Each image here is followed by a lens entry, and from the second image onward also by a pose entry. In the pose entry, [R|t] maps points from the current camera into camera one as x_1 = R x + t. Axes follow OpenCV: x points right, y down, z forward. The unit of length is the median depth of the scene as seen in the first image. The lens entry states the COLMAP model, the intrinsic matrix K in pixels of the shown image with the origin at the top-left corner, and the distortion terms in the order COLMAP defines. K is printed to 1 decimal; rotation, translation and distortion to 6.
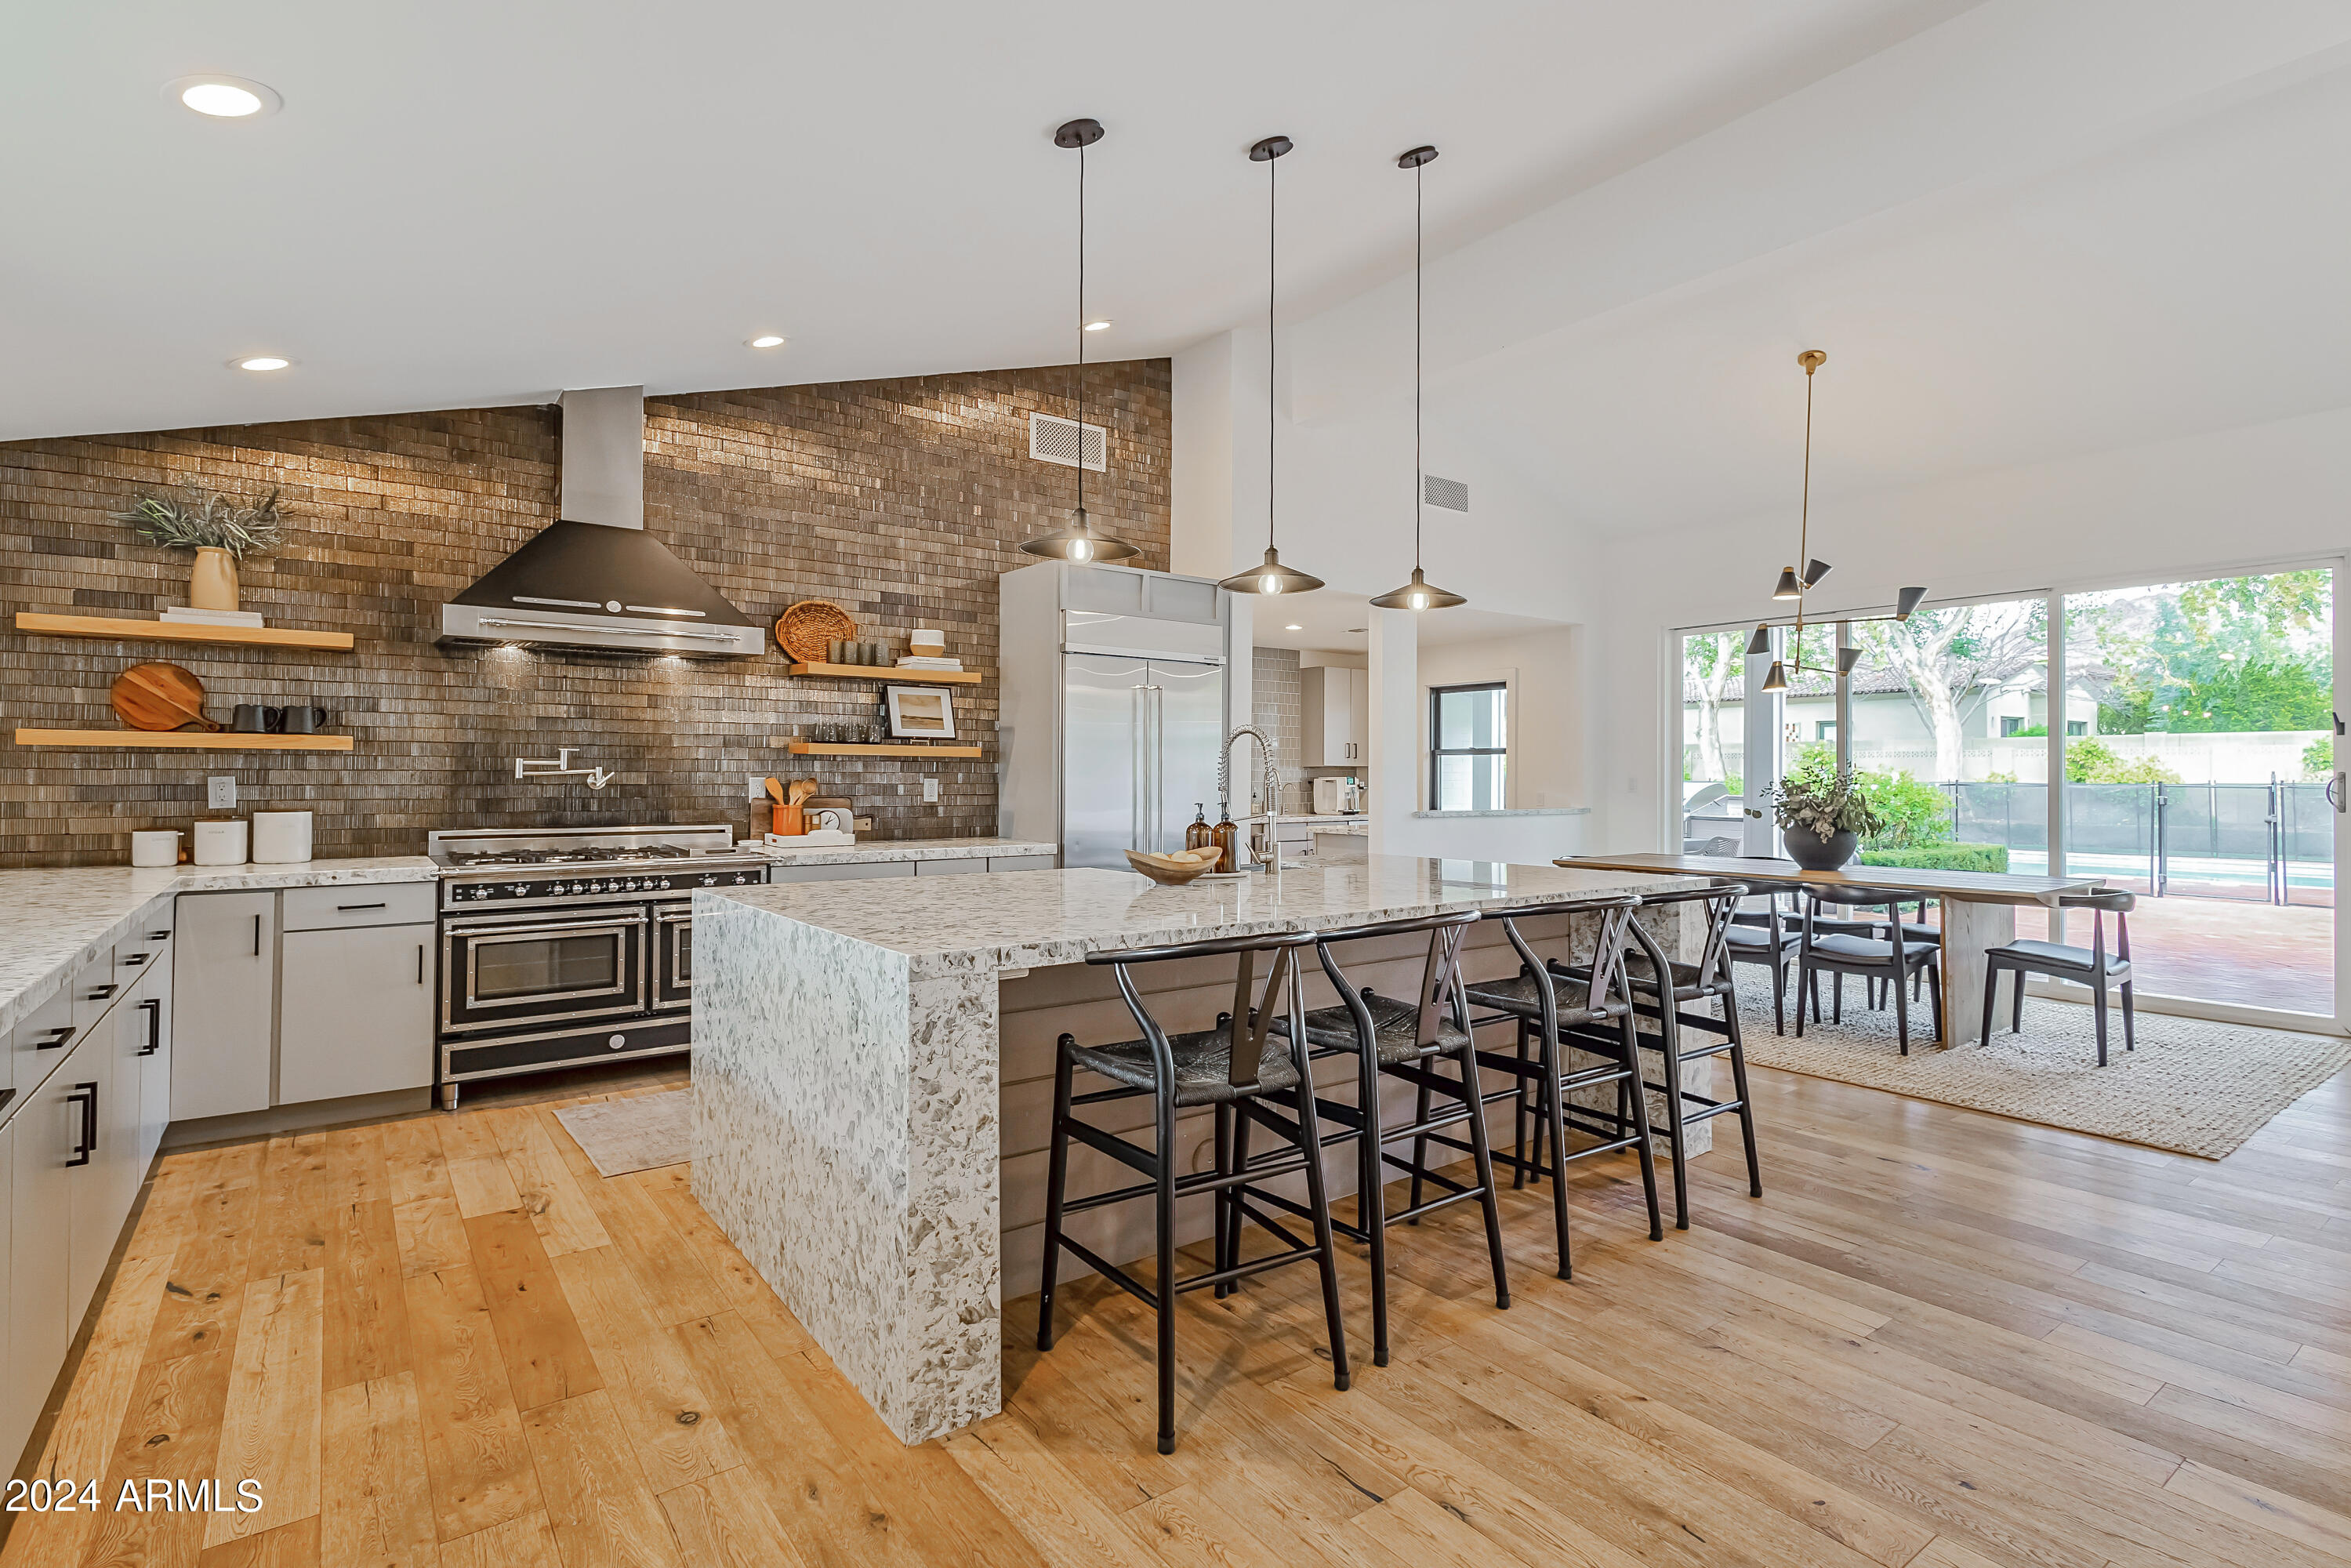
lens RADIAL K [[1135.6, 0, 1165.2], [0, 1135.6, 774.8], [0, 0, 1]] dist [0.002820, -0.000040]
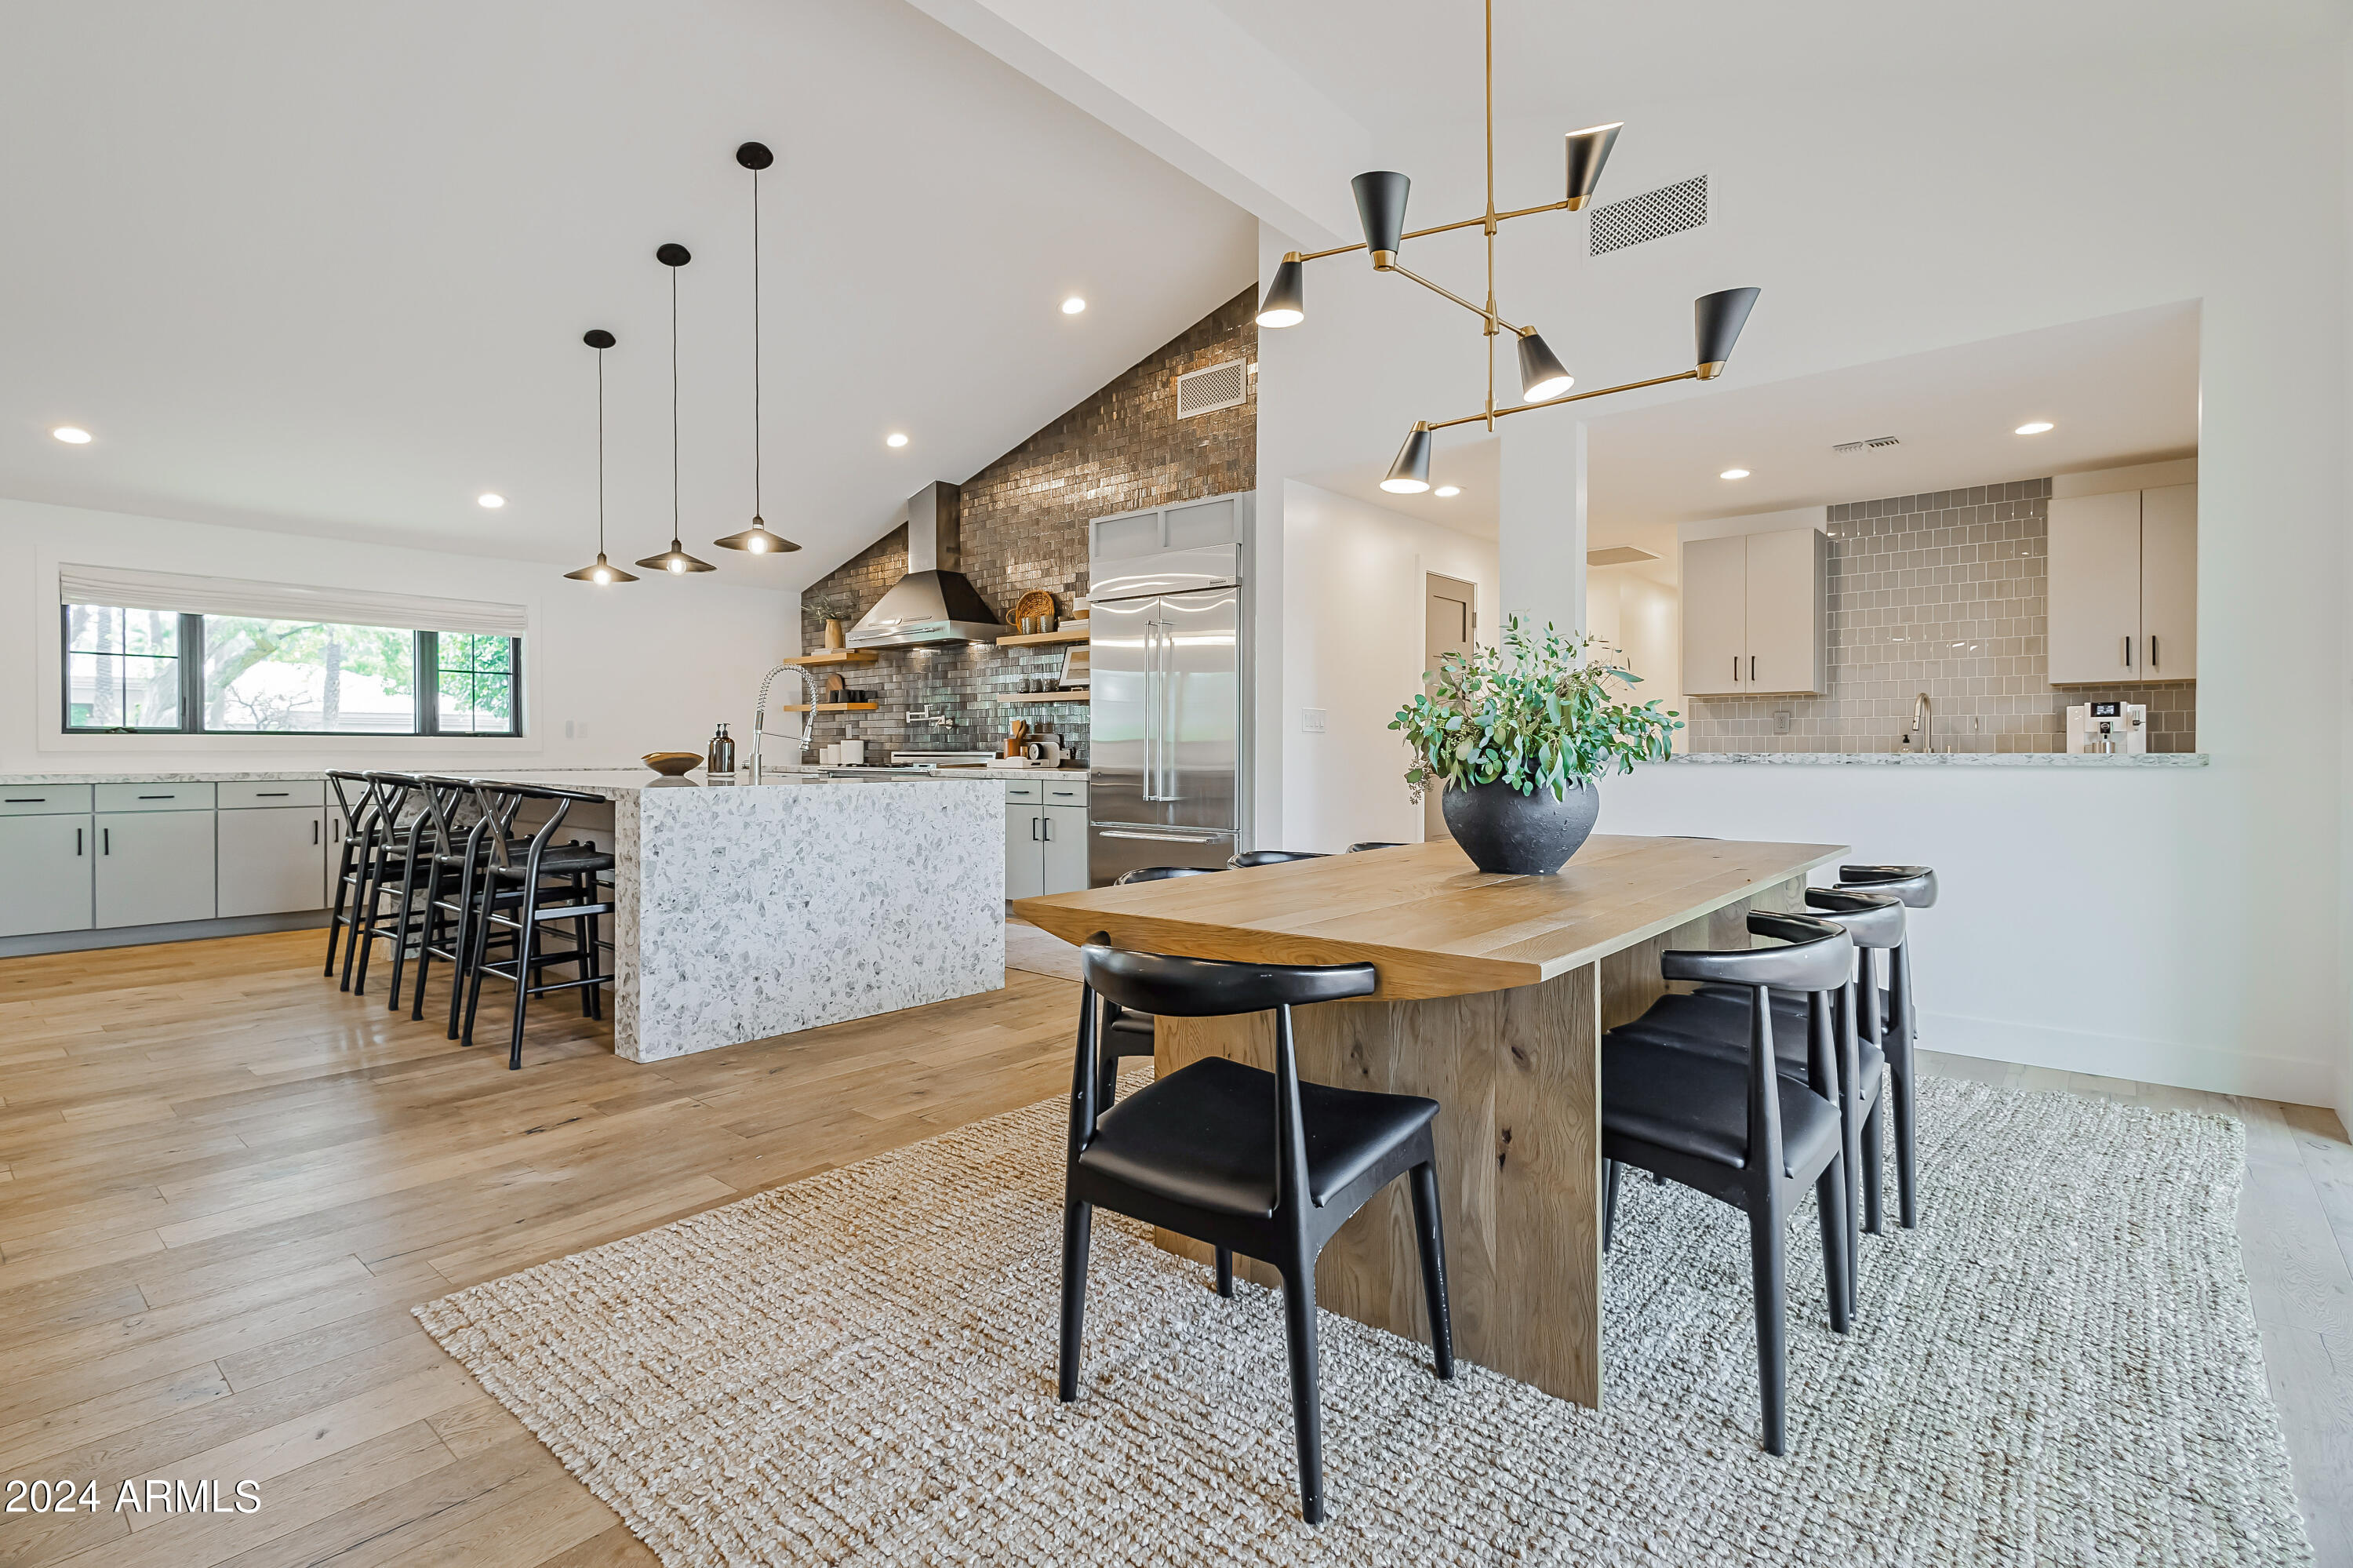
lens RADIAL K [[1129.1, 0, 1137.6], [0, 1129.1, 760.5], [0, 0, 1]] dist [0.014145, -0.000038]
pose [[0.204001, 0.007189, -0.978944, 1.216483], [0.001684, 0.999969, 0.007694, 0.048380], [0.978969, -0.003218, 0.203982, 0.972683]]
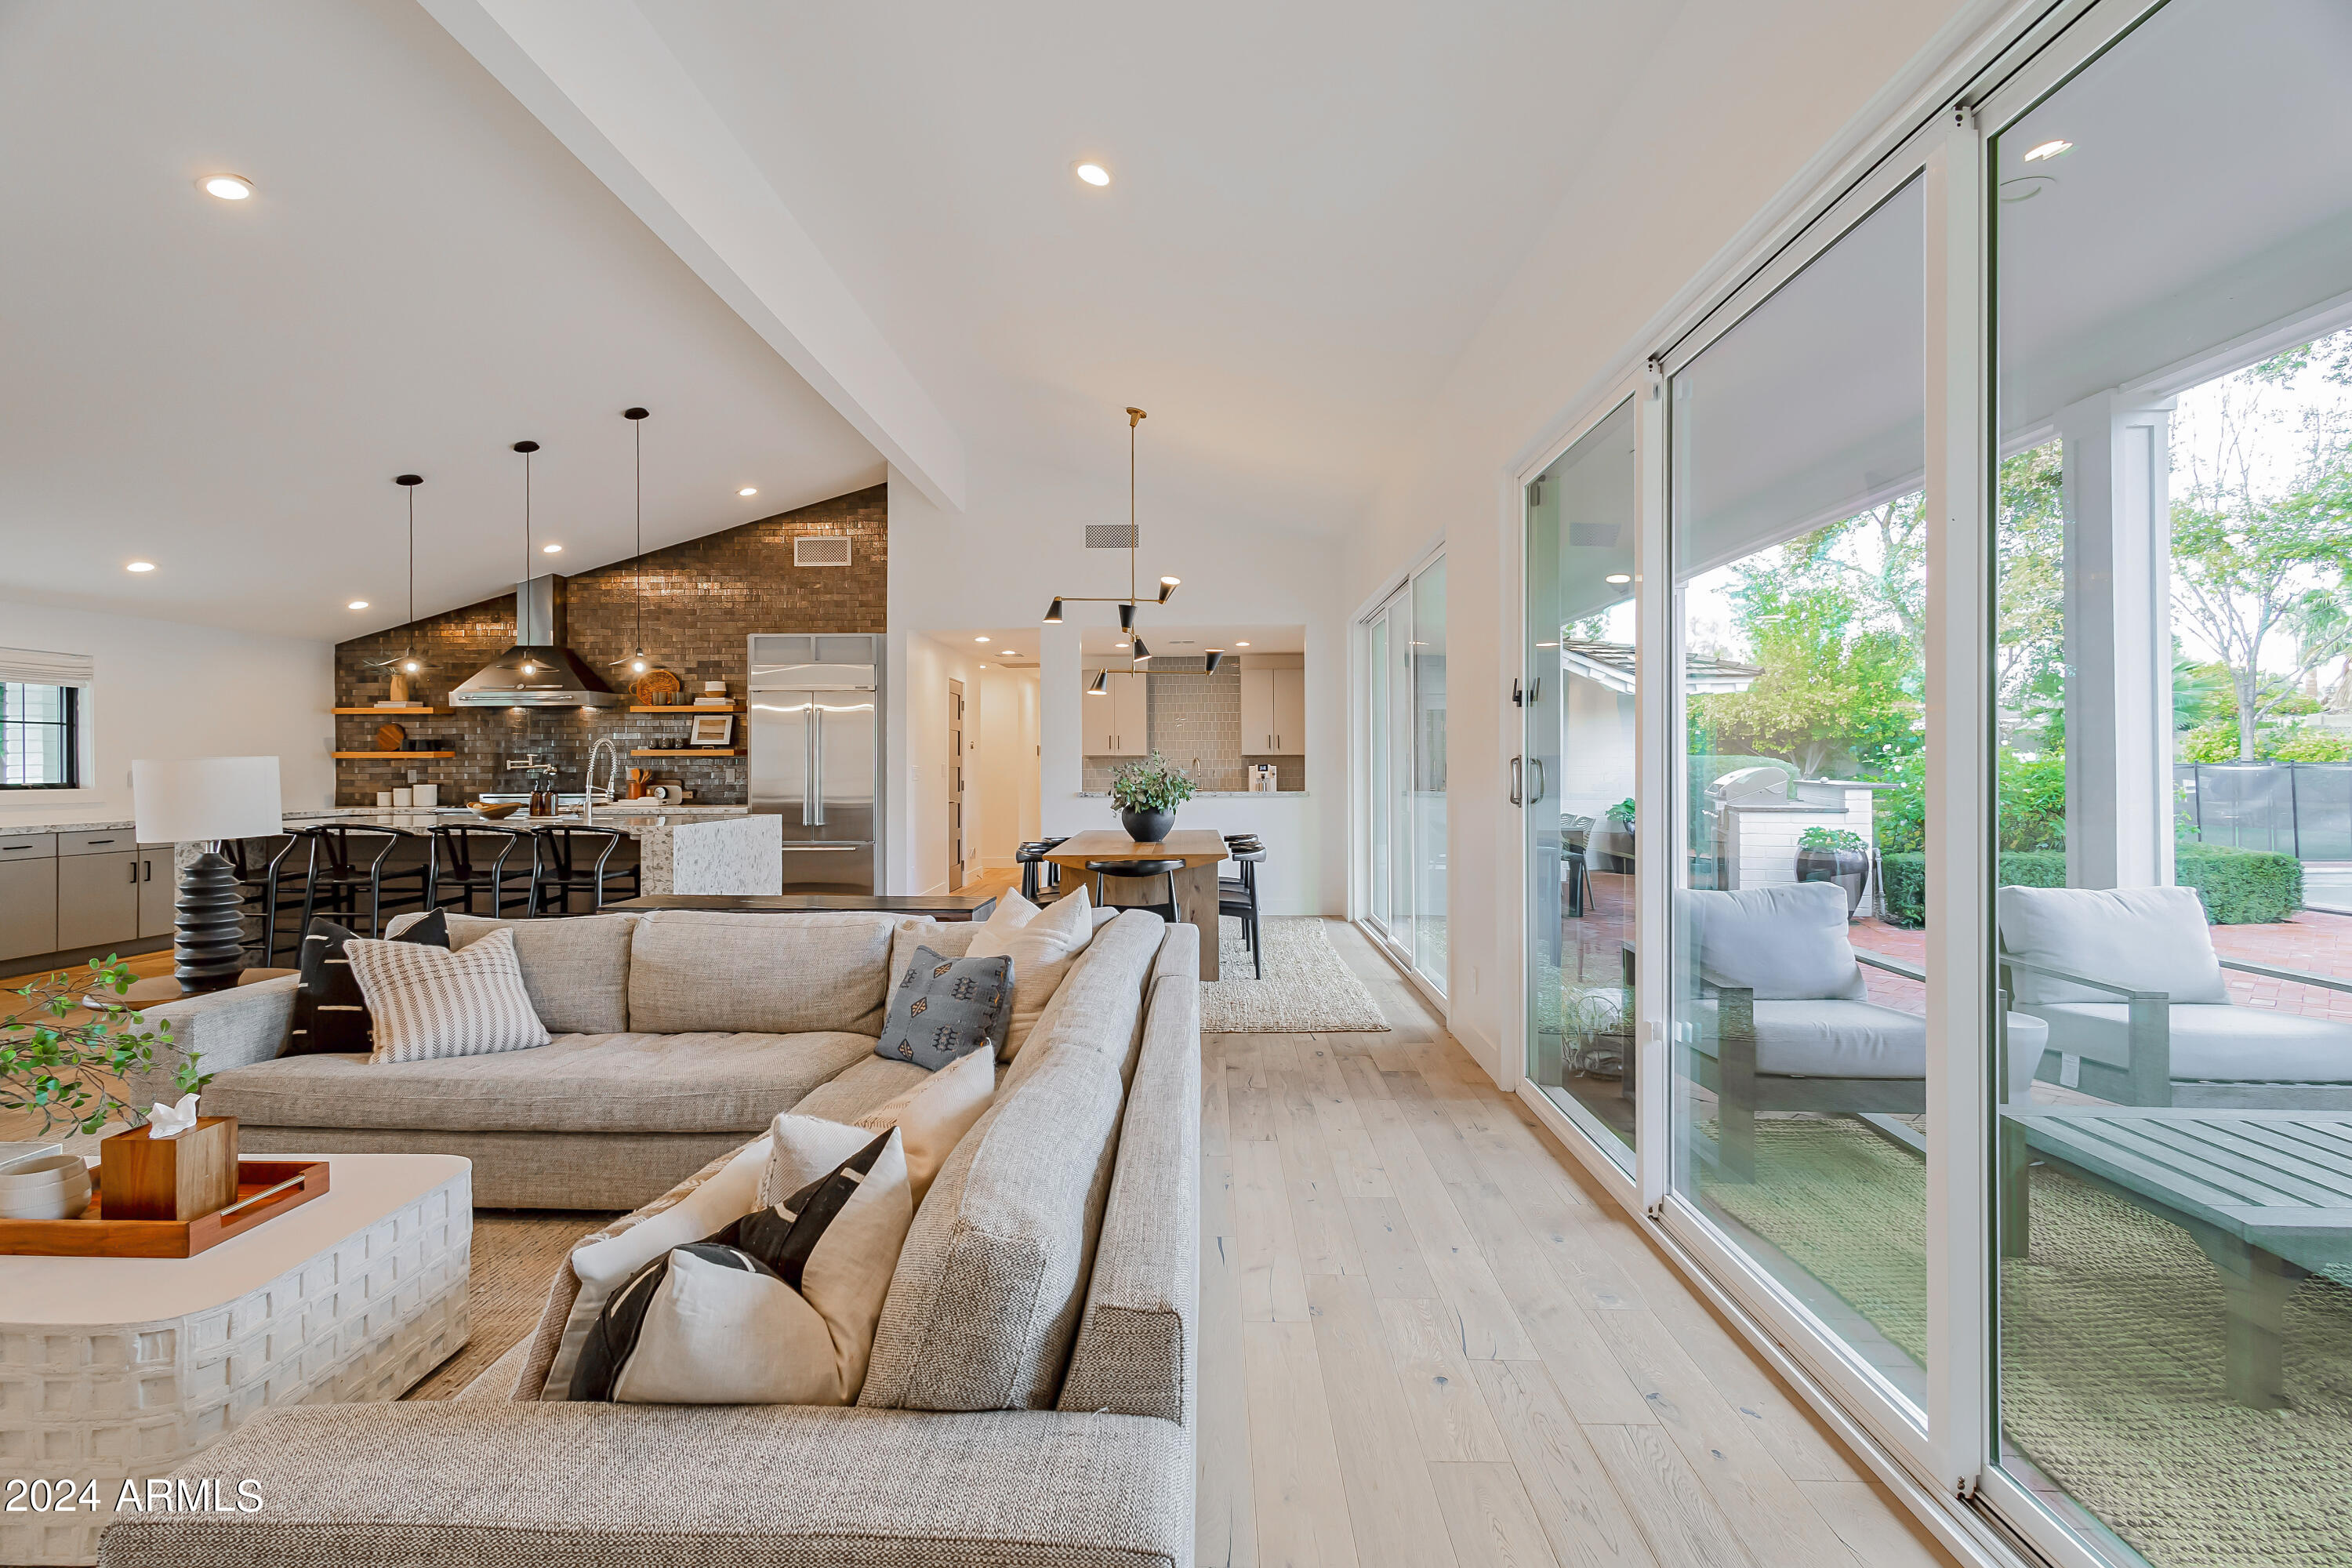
lens RADIAL K [[1118.6, 0, 1170.6], [0, 1118.6, 763.7], [0, 0, 1]] dist [0.003610, -0.000960]
pose [[0.783850, -0.008036, -0.620899, 1.655076], [0.007995, 0.999964, -0.002849, 0.007245], [0.620899, -0.002731, 0.783886, 0.131043]]
